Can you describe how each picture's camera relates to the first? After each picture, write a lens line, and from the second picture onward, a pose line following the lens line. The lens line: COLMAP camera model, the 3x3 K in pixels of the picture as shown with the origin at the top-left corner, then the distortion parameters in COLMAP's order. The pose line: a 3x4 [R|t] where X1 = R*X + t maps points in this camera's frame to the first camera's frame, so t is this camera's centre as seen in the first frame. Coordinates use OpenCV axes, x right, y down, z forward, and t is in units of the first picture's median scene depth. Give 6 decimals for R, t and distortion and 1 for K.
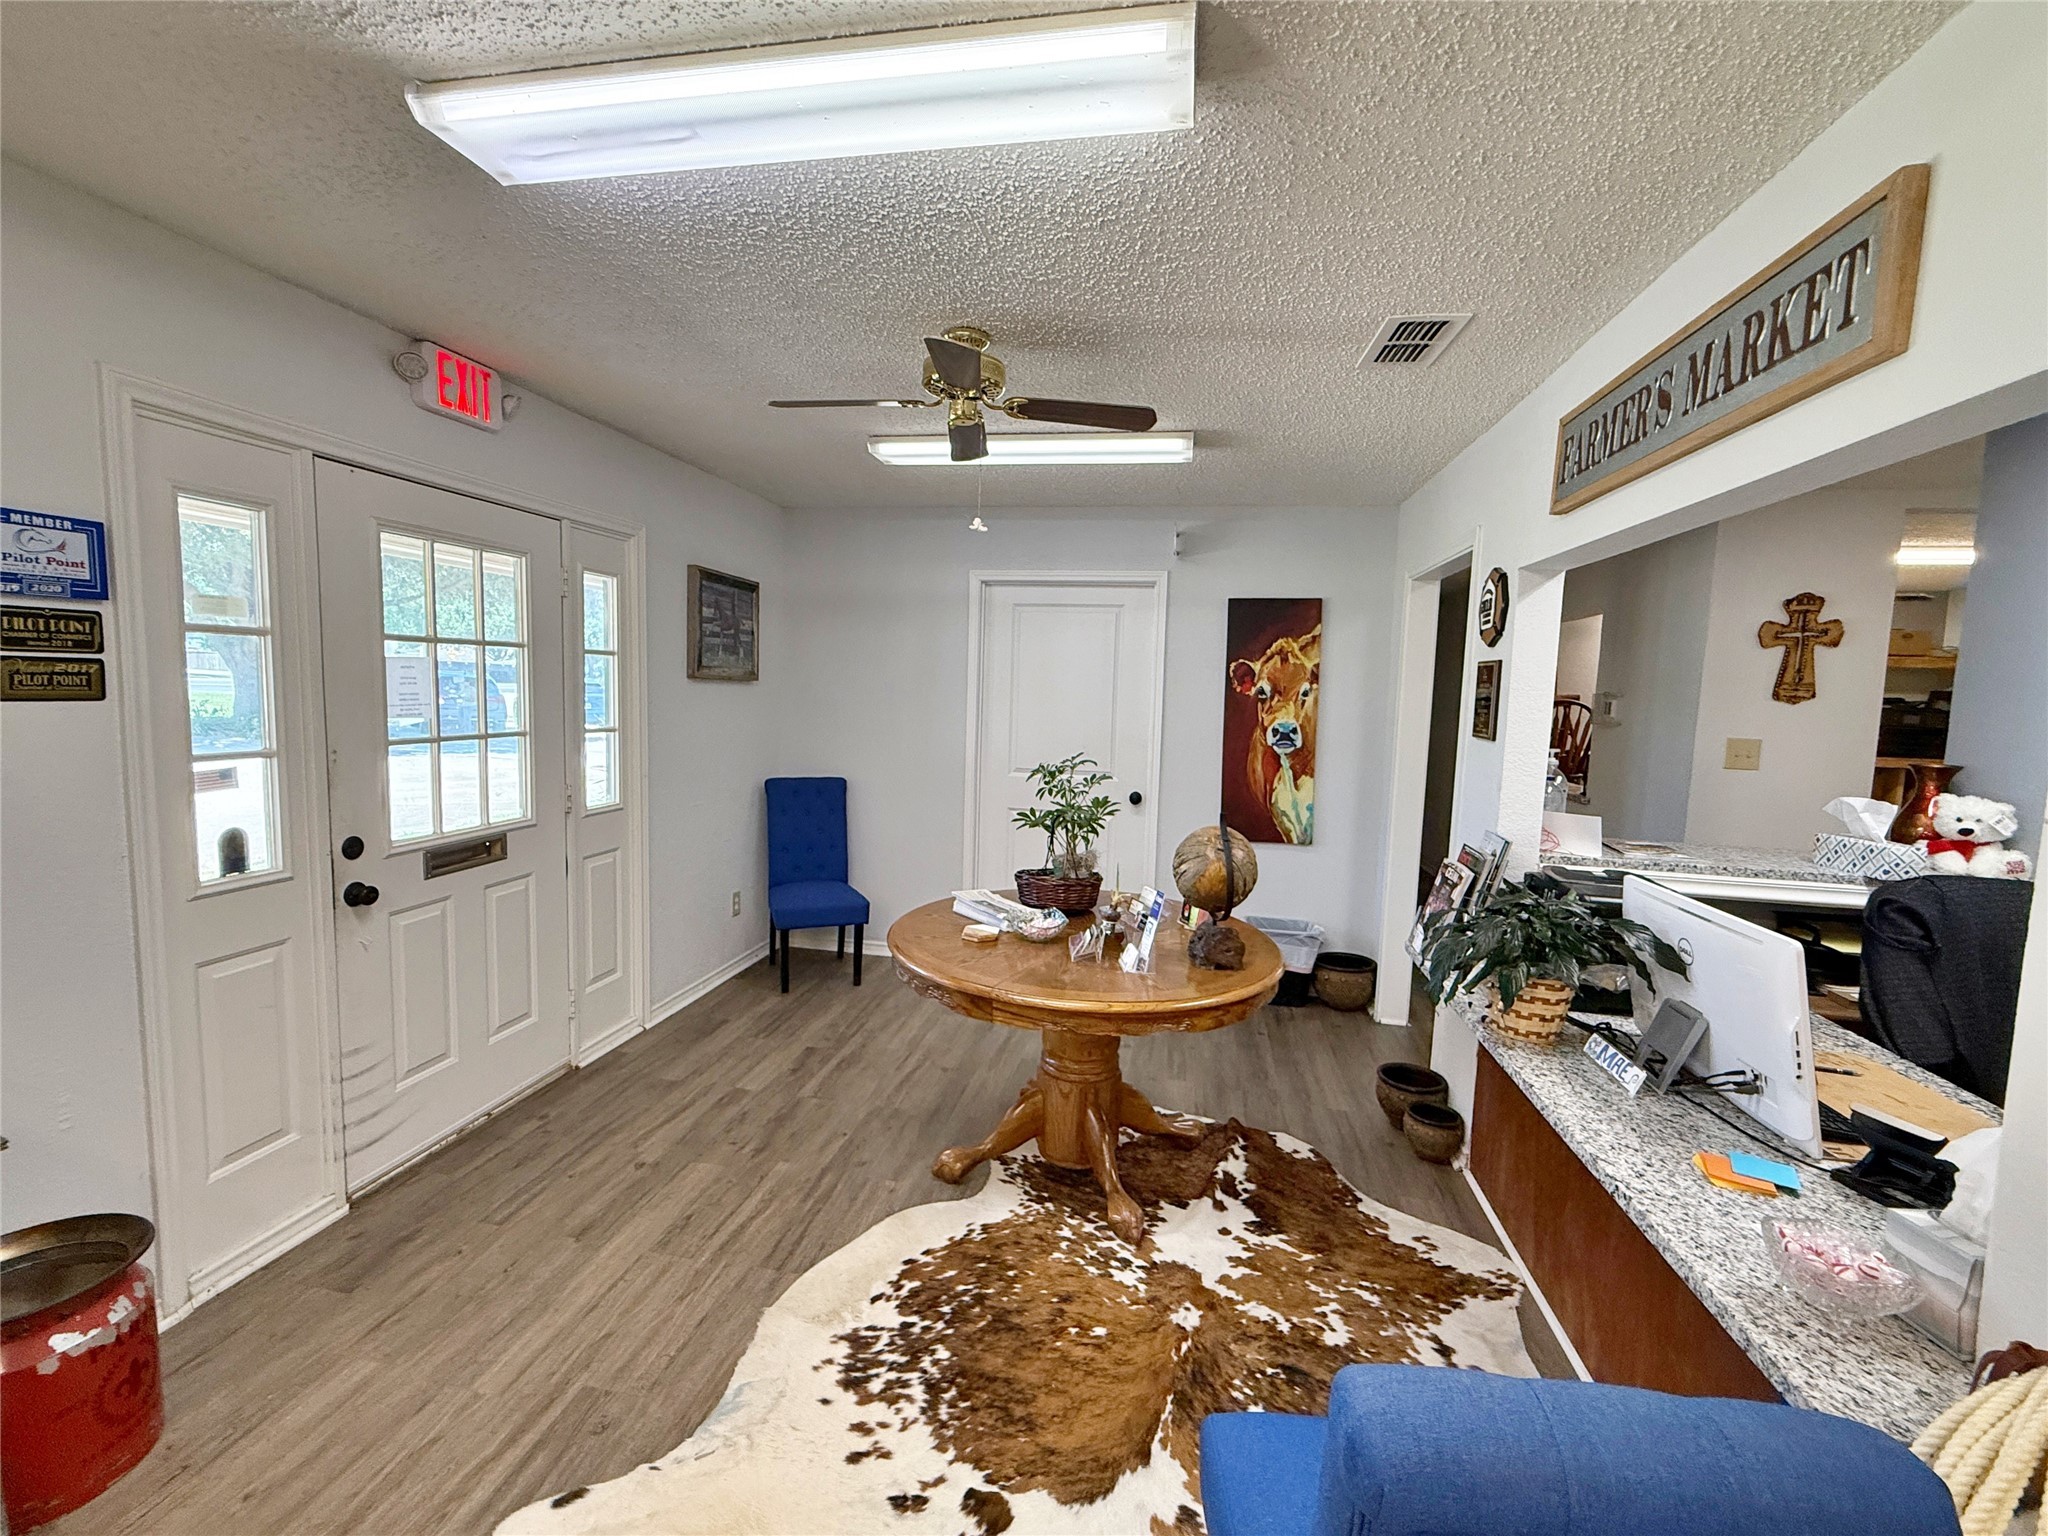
lens RADIAL K [[886.4, 0, 1018.3], [0, 886.4, 772.1], [0, 0, 1]] dist [0.000906, 0.000095]
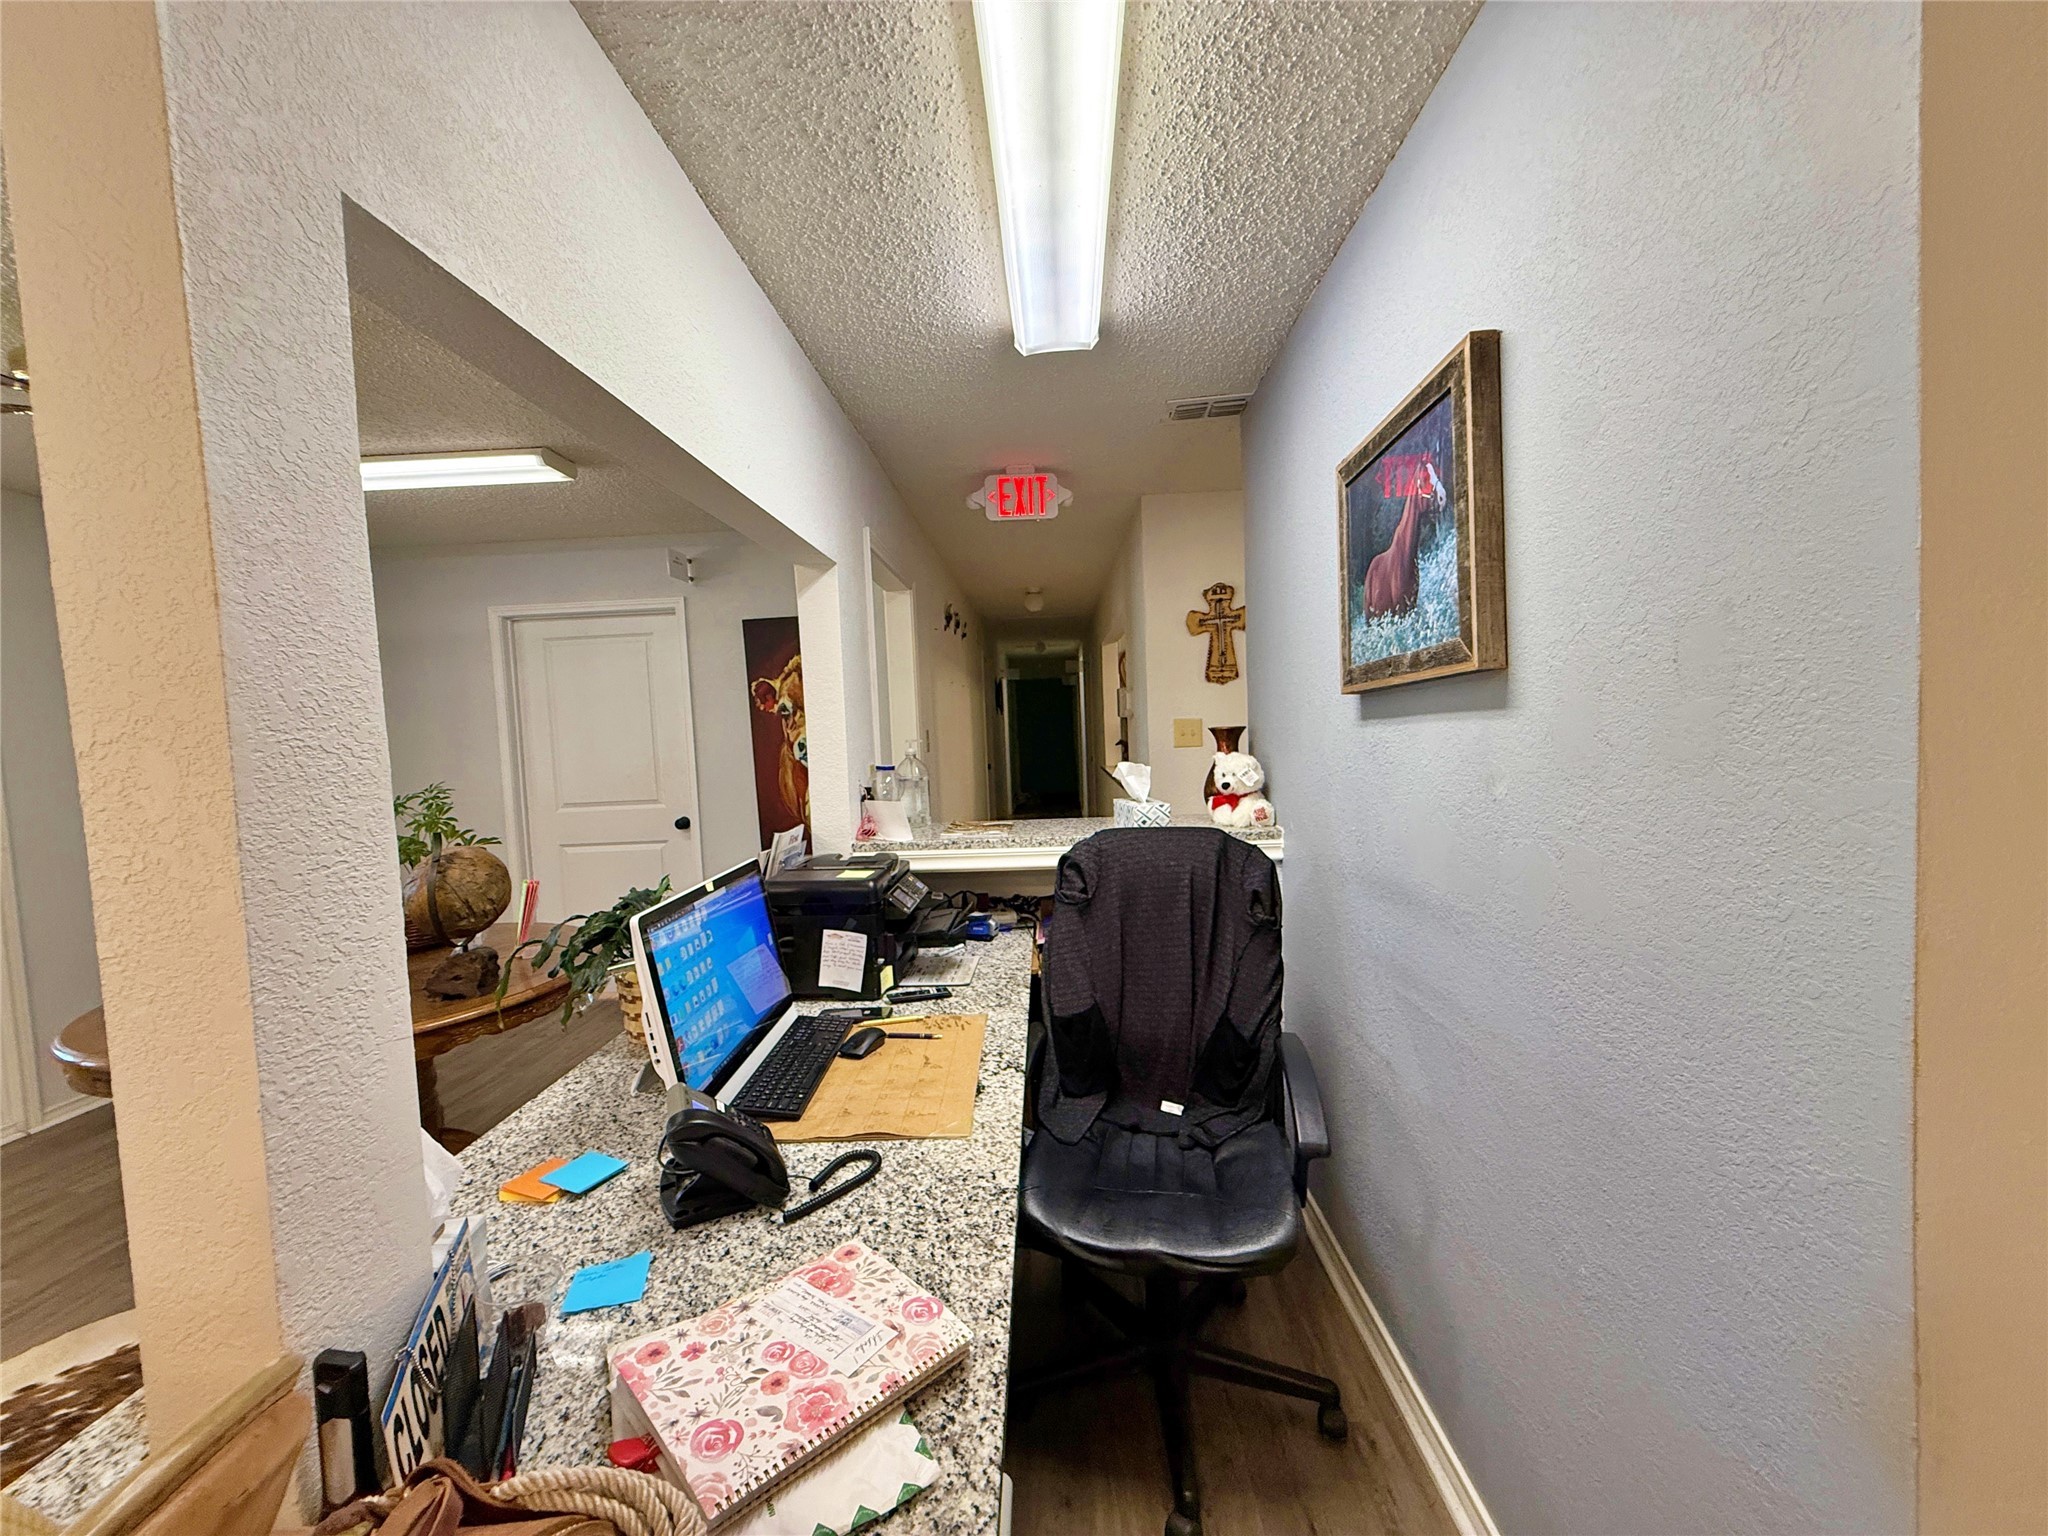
lens RADIAL K [[819.7, 0, 1024.0], [0, 819.7, 768.0], [0, 0, 1]] dist [-0.000114, 0.000023]
pose [[0.986169, -0.081854, 0.144123, 0.474452], [0.087802, 0.995509, -0.035397, 0.041629], [-0.140578, 0.047561, 0.988927, 0.033244]]
